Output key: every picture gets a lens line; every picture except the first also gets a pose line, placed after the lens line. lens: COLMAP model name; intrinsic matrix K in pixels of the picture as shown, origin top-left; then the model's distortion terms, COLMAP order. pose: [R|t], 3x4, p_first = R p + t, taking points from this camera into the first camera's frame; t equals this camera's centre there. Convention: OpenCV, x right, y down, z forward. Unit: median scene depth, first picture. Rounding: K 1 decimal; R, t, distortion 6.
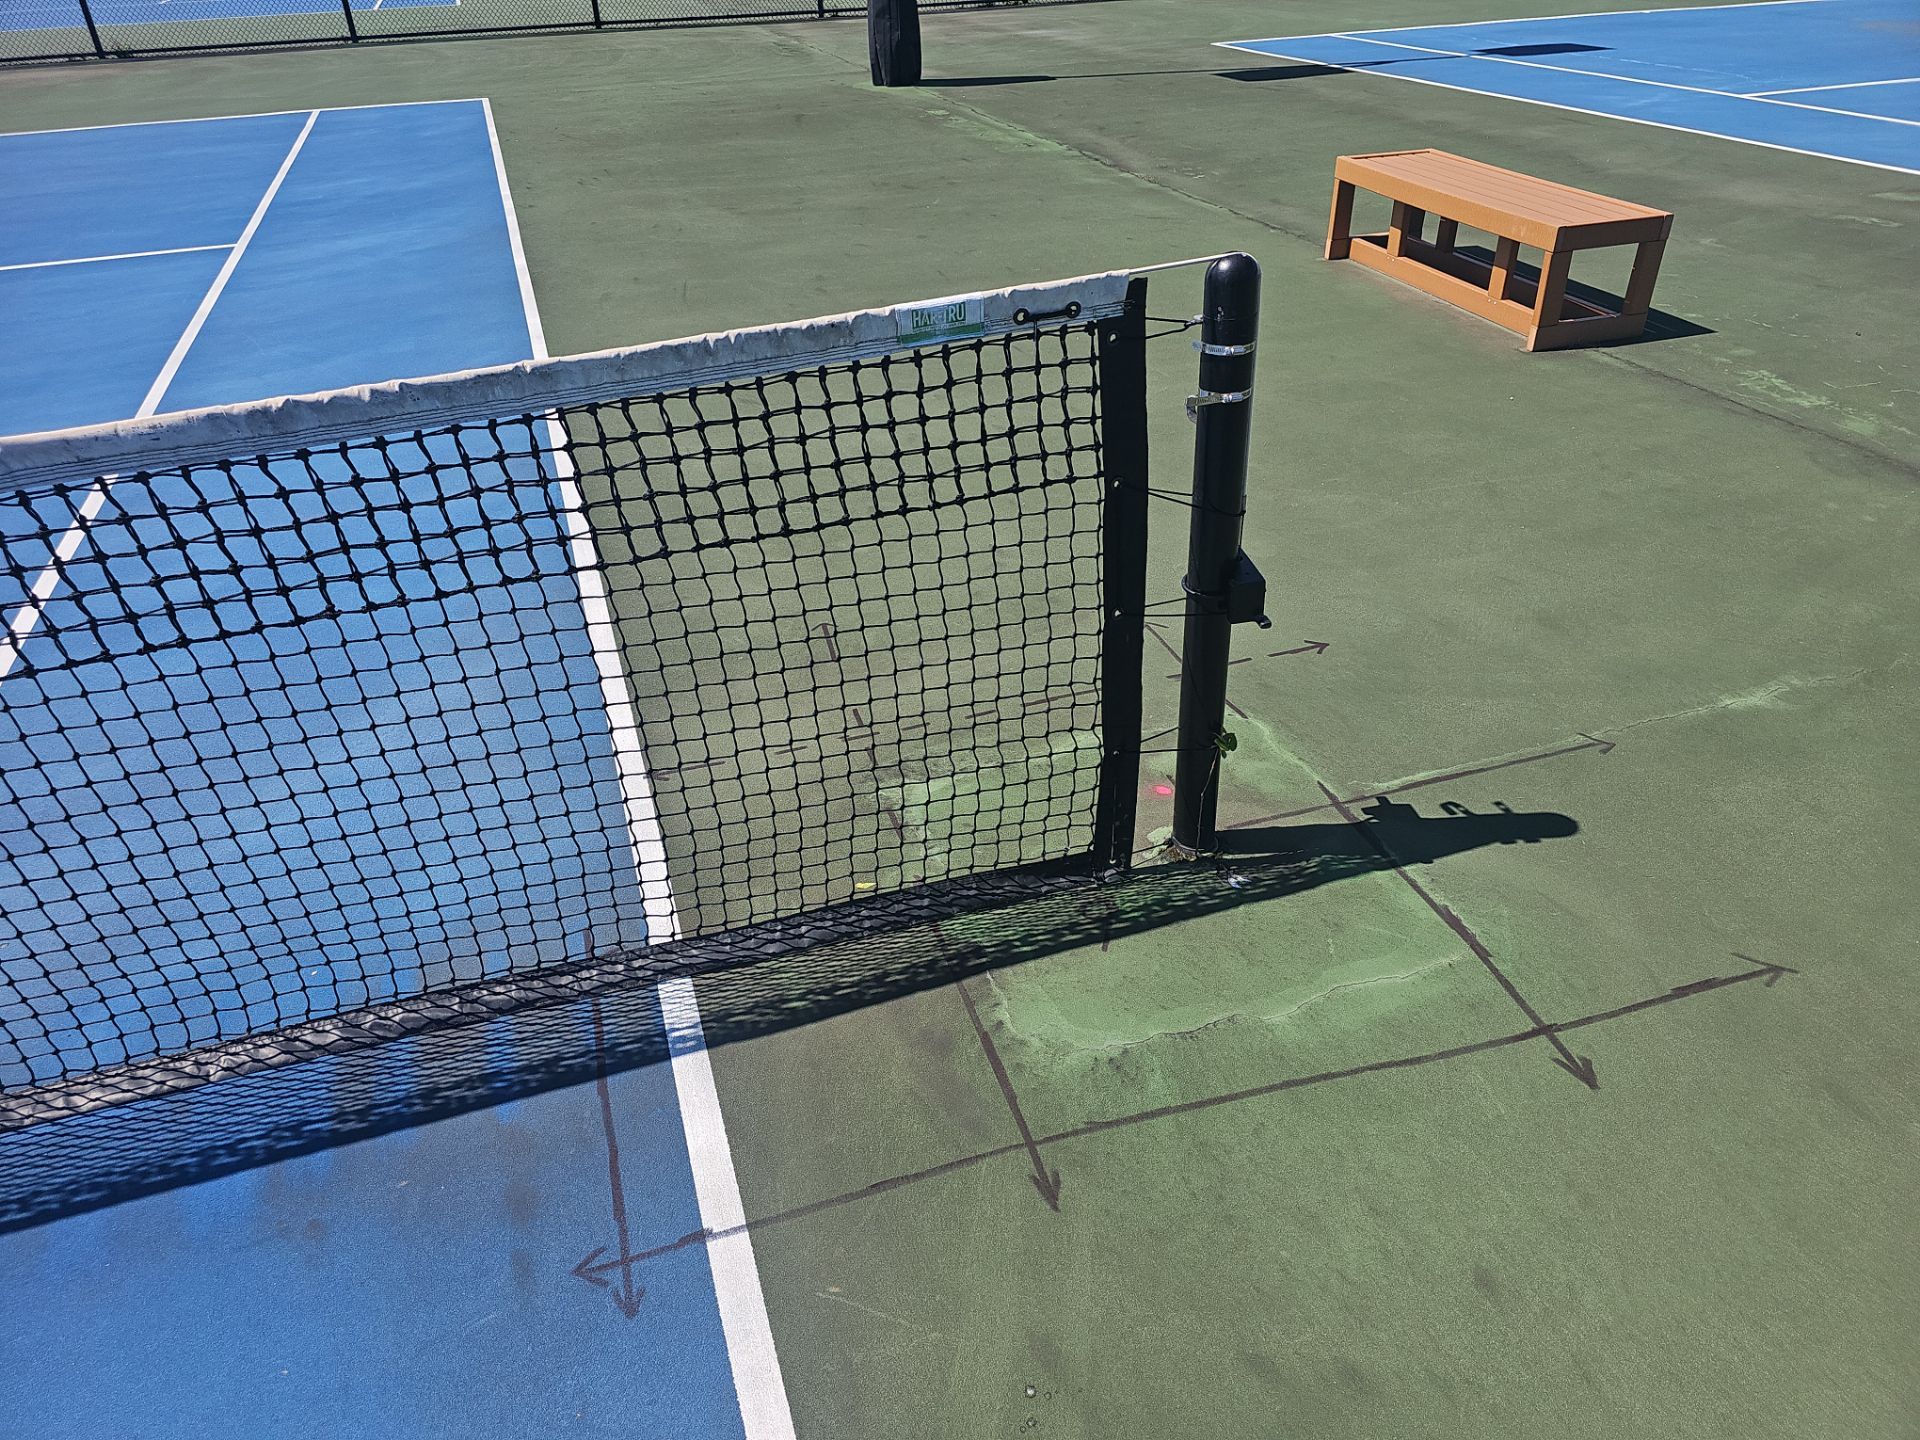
lens RADIAL K [[1261.0, 0, 958.7], [0, 1261.0, 733.8], [0, 0, 1]] dist [0.043122, -0.036119]
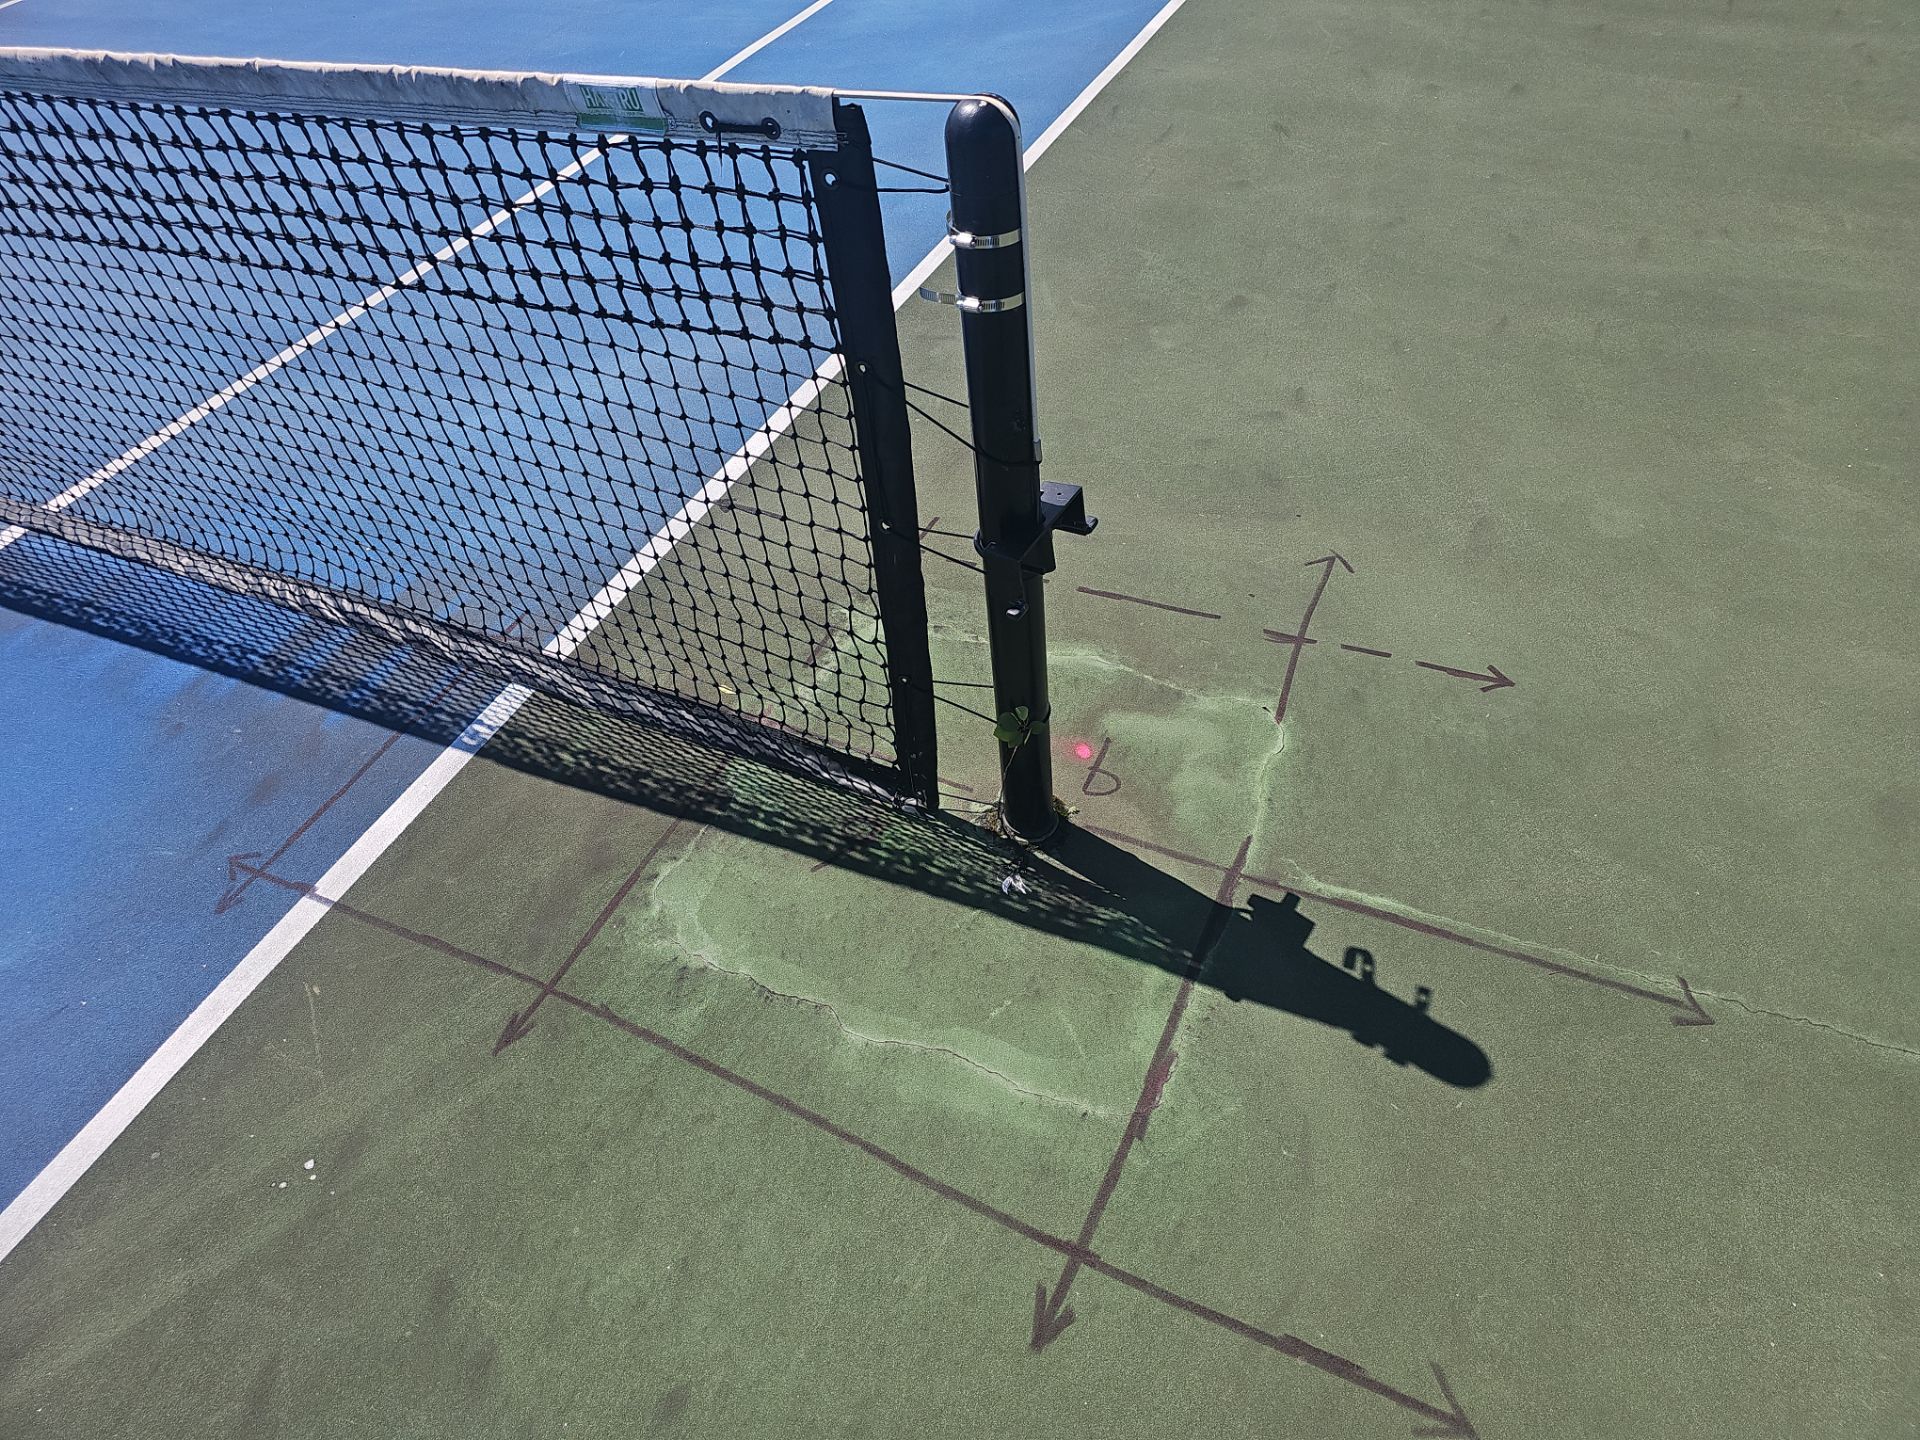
lens RADIAL K [[1261.0, 0, 972.9], [0, 1261.0, 718.6], [0, 0, 1]] dist [0.043122, -0.036119]
pose [[0.738572, 0.457774, -0.494929, 0.665207], [-0.335303, 0.886312, 0.319409, -0.278881], [0.584878, -0.069955, 0.808099, 0.387685]]
